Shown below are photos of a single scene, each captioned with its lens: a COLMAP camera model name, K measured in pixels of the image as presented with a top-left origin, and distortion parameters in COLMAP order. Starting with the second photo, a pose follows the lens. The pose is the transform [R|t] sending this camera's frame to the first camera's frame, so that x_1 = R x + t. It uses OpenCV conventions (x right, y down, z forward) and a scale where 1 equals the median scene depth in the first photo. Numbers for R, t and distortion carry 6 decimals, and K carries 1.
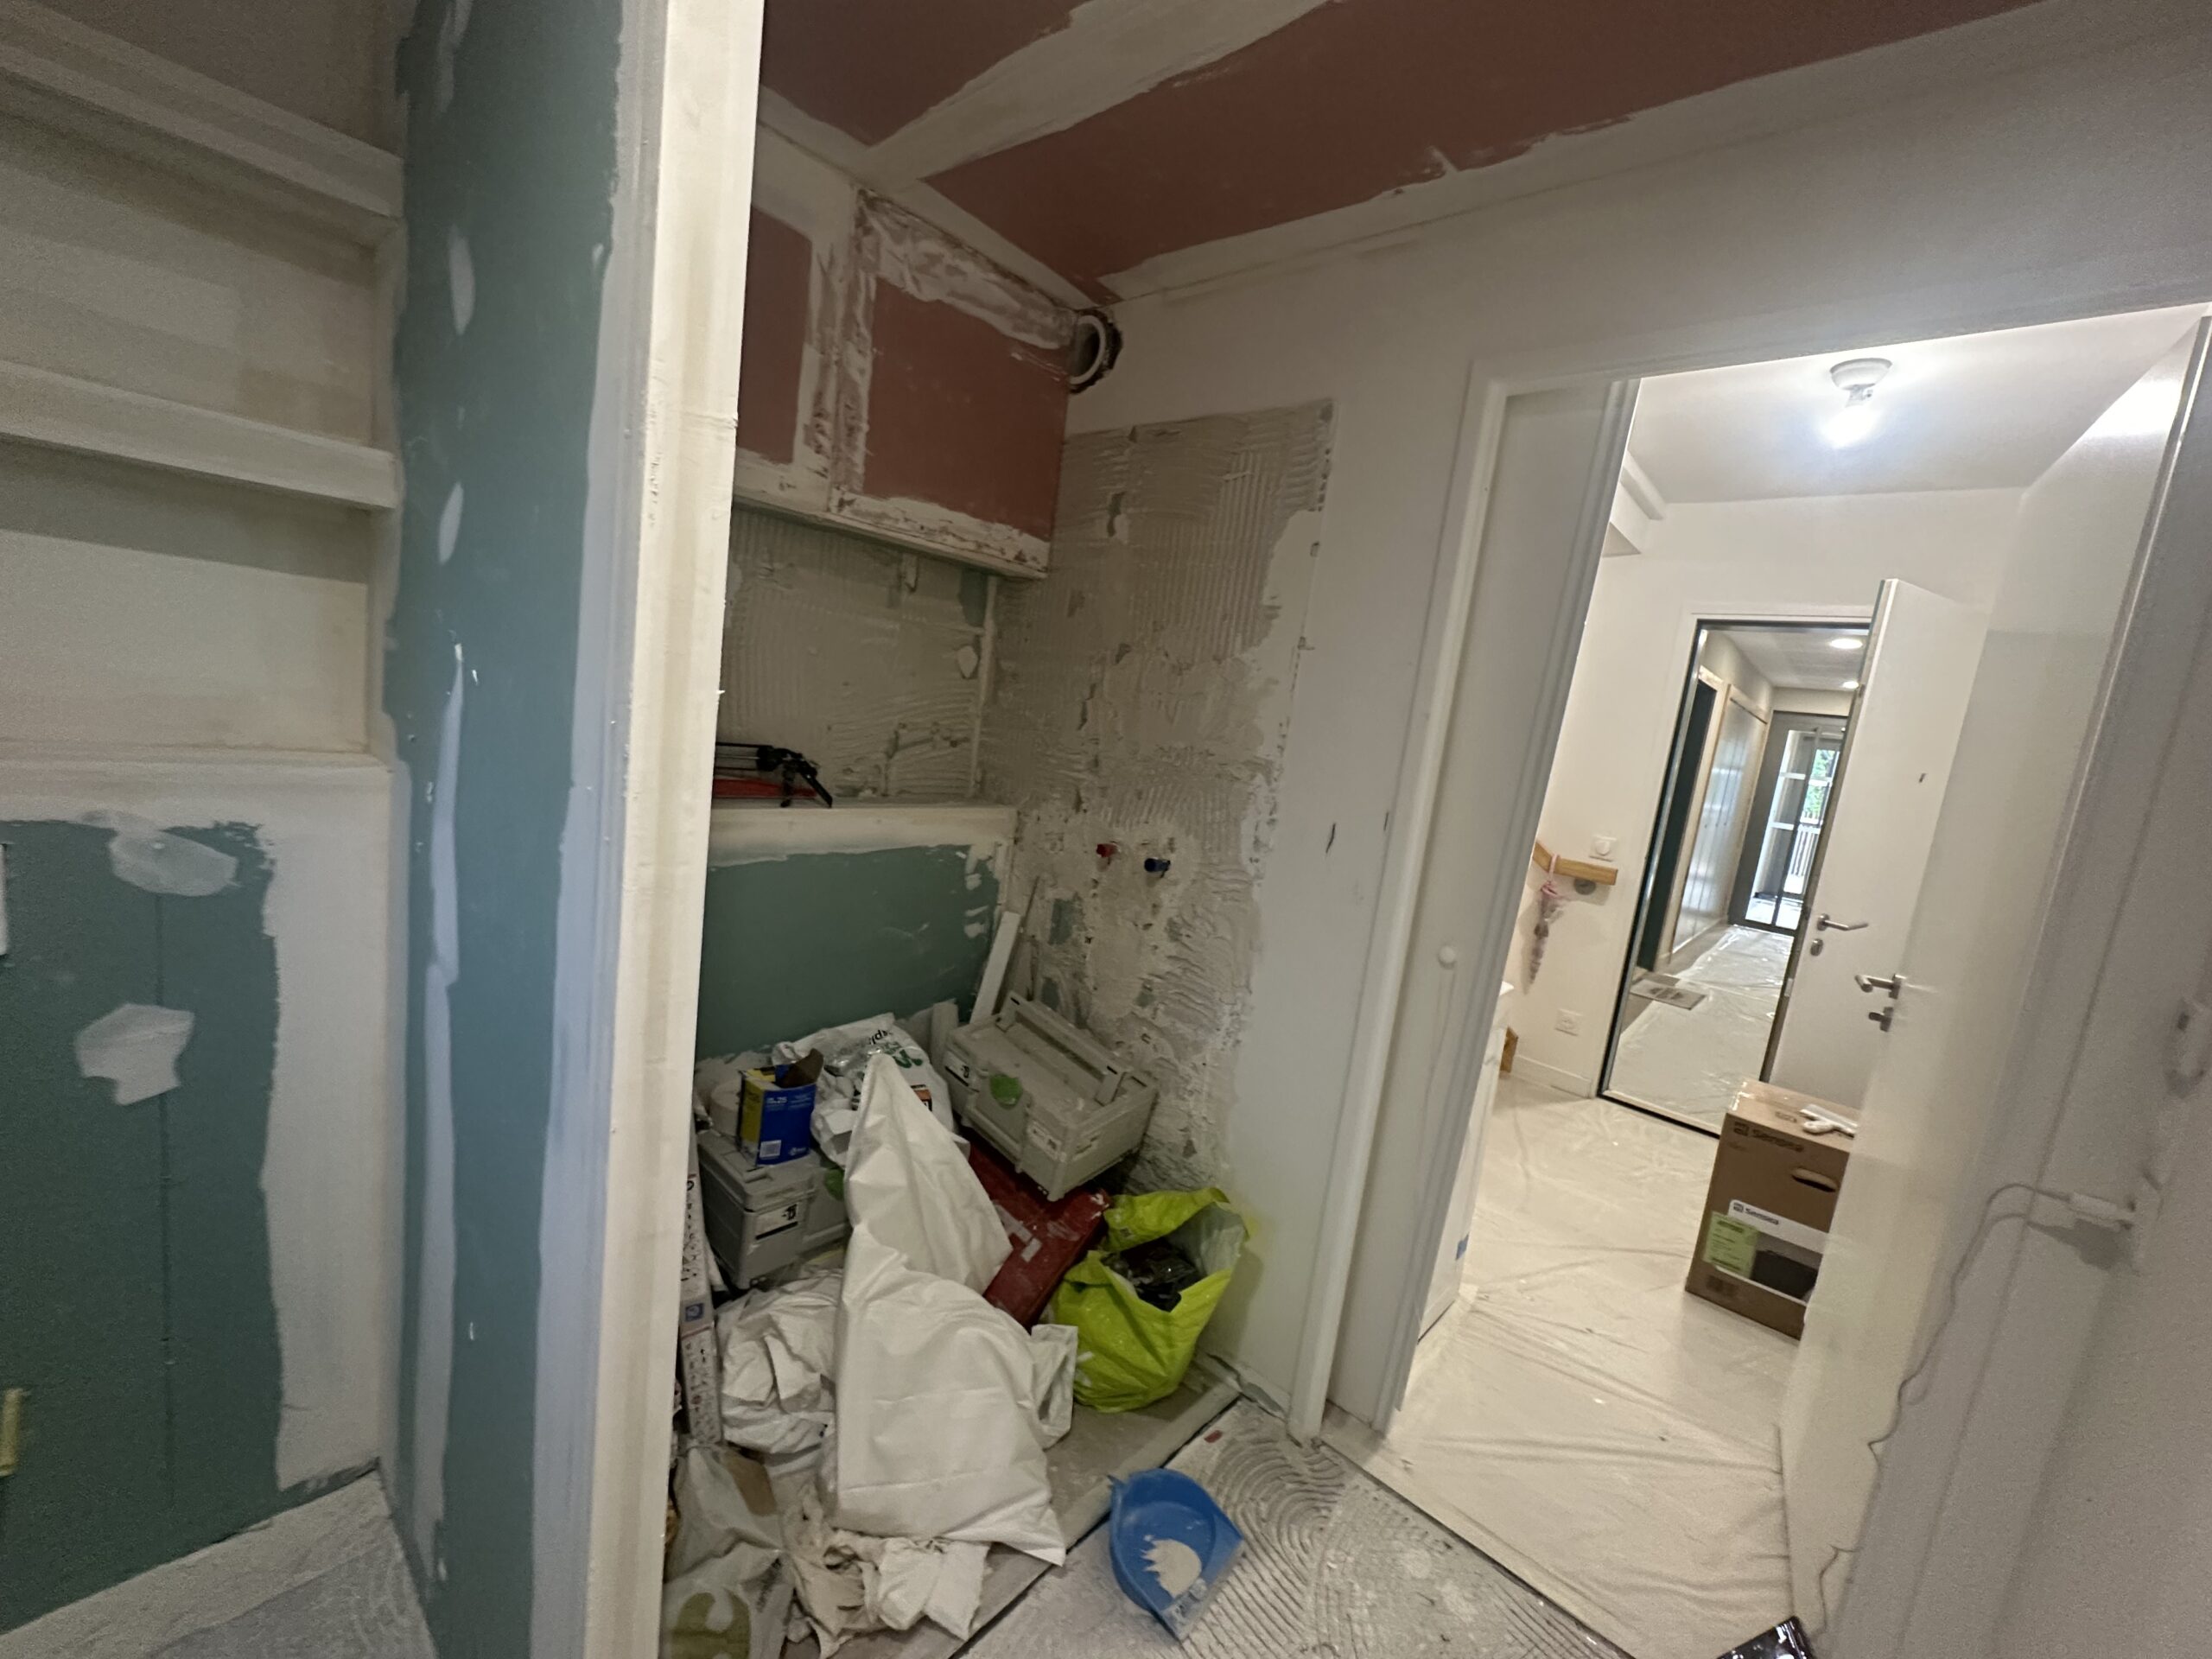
lens RADIAL K [[883.0, 0, 1104.4], [0, 883.0, 835.9], [0, 0, 1]] dist [-0.002257, 0.000374]
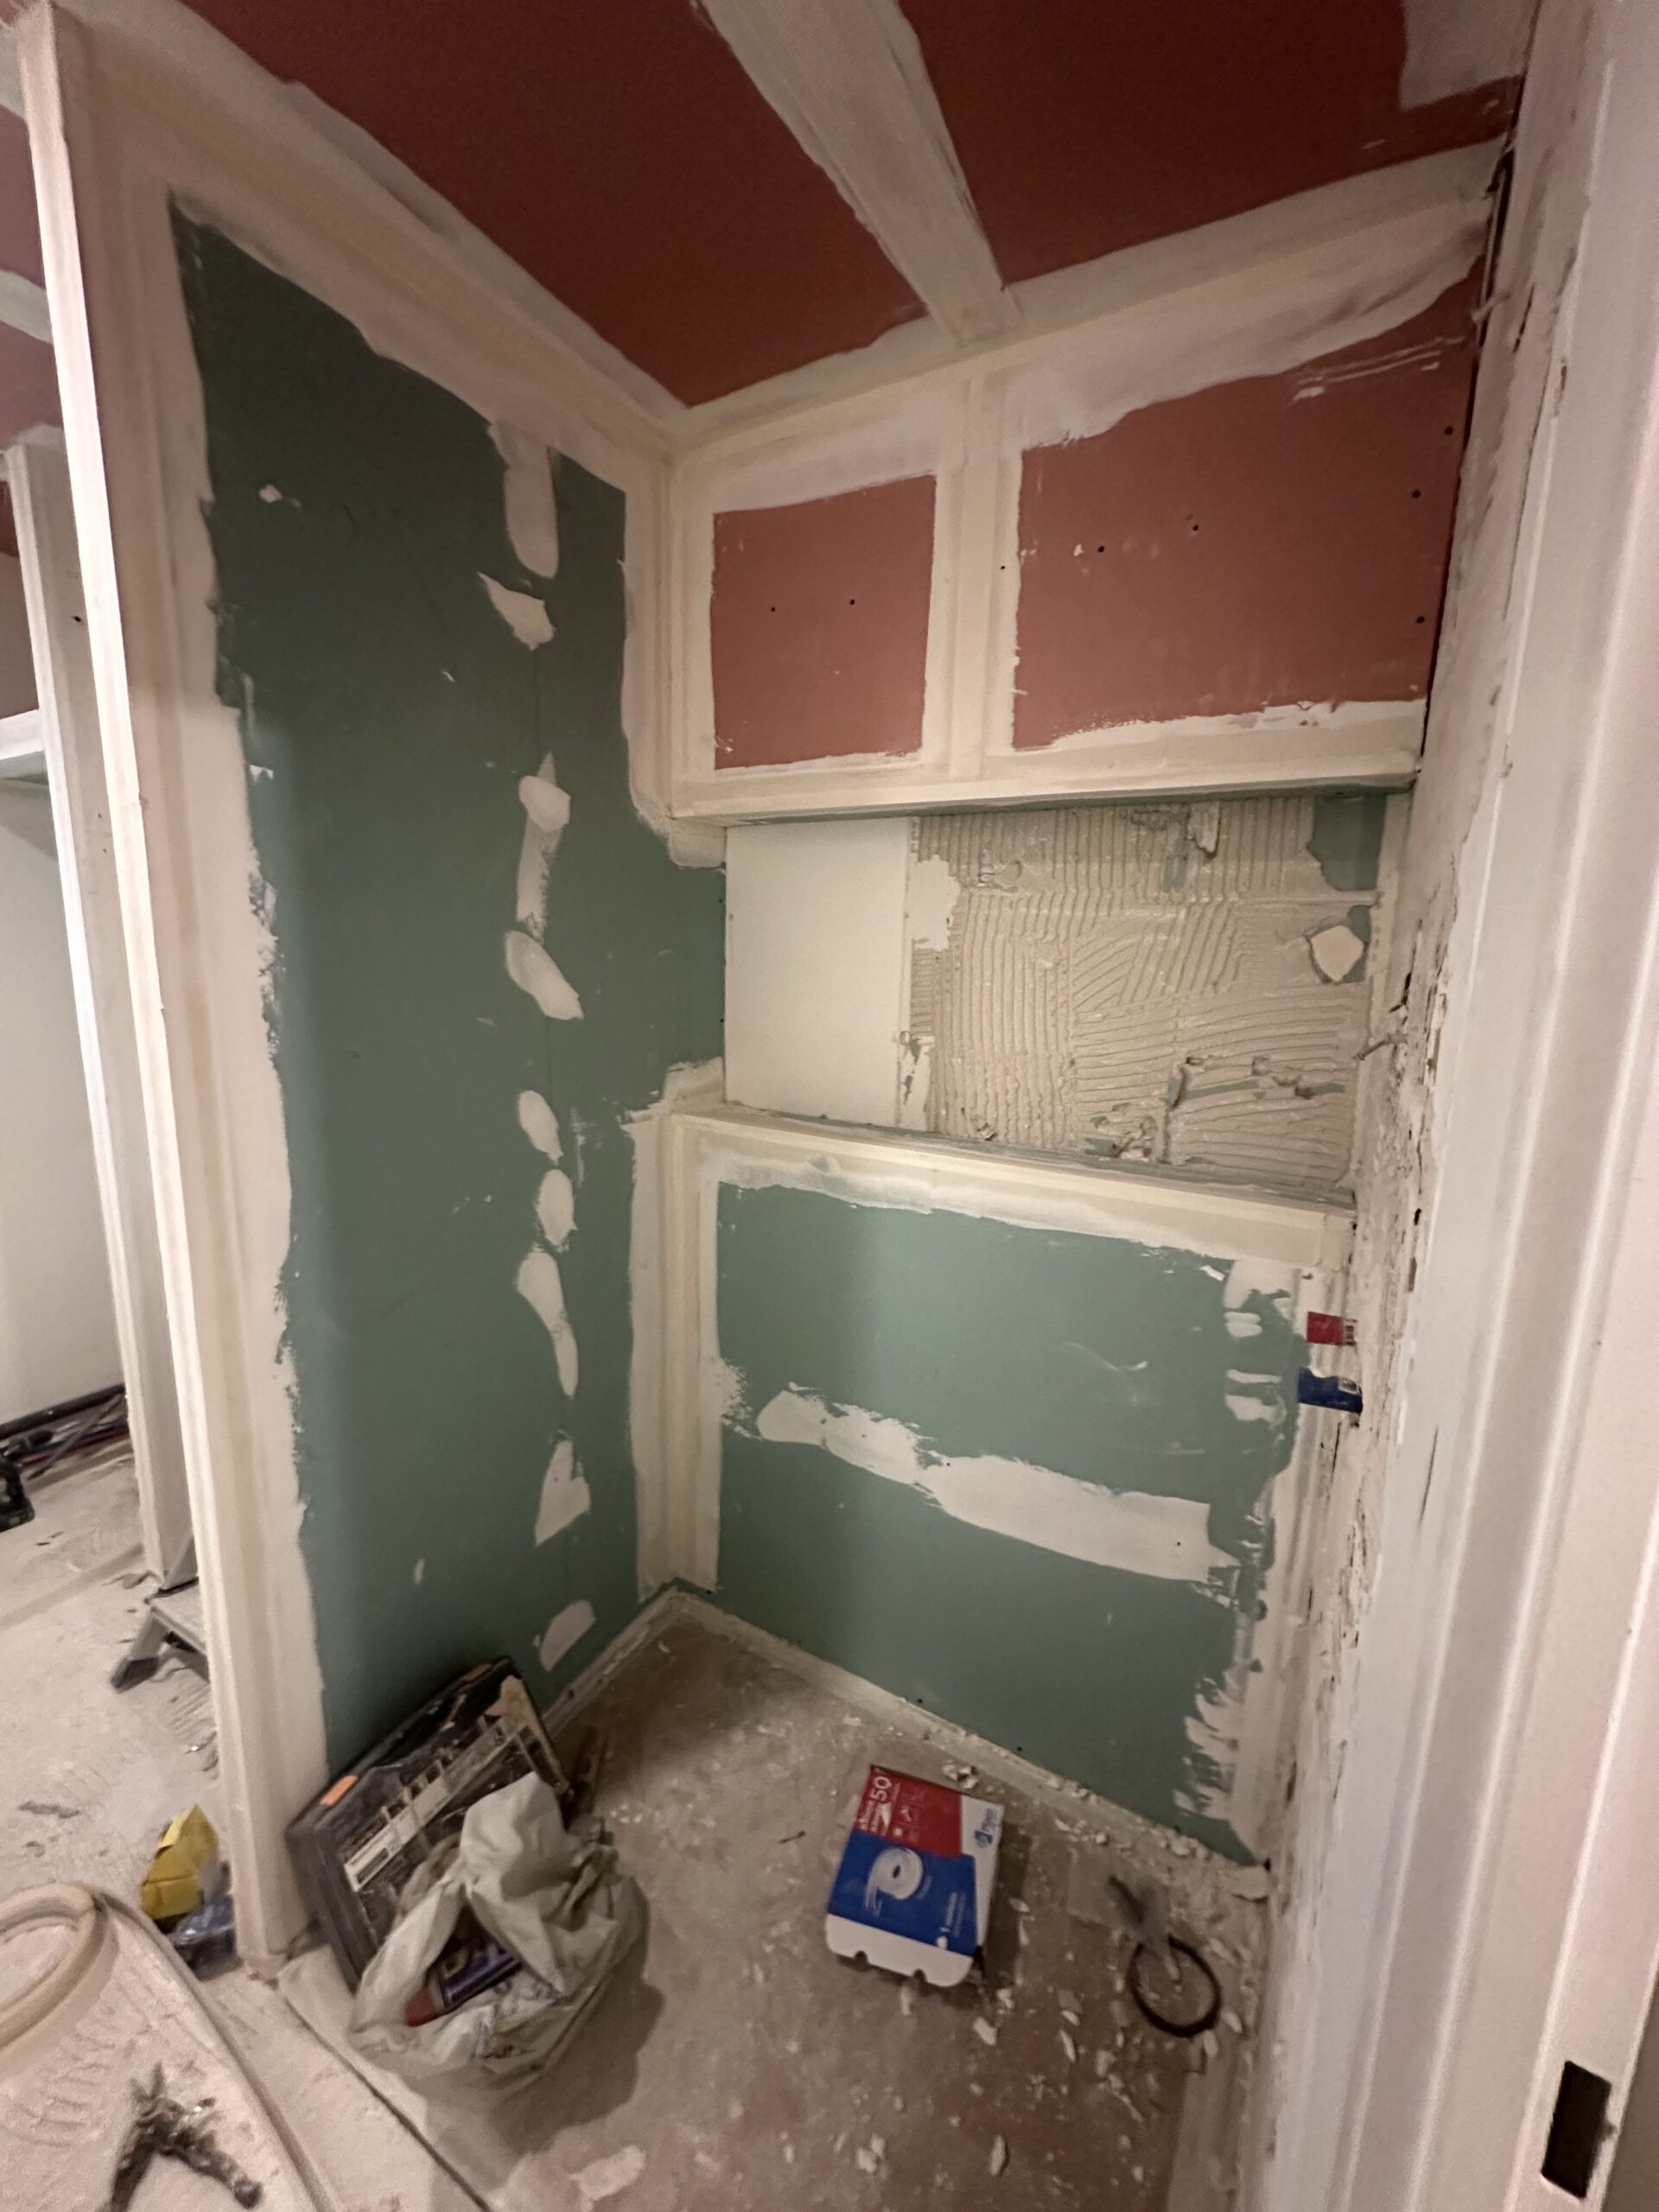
lens RADIAL K [[883.0, 0, 827.8], [0, 883.0, 1105.8], [0, 0, 1]] dist [-0.002257, 0.000374]
pose [[0.205775, 0.055320, -0.977034, 0.366249], [-0.142215, 0.989492, 0.026073, -0.070034], [0.968210, 0.133583, 0.211481, 0.598442]]
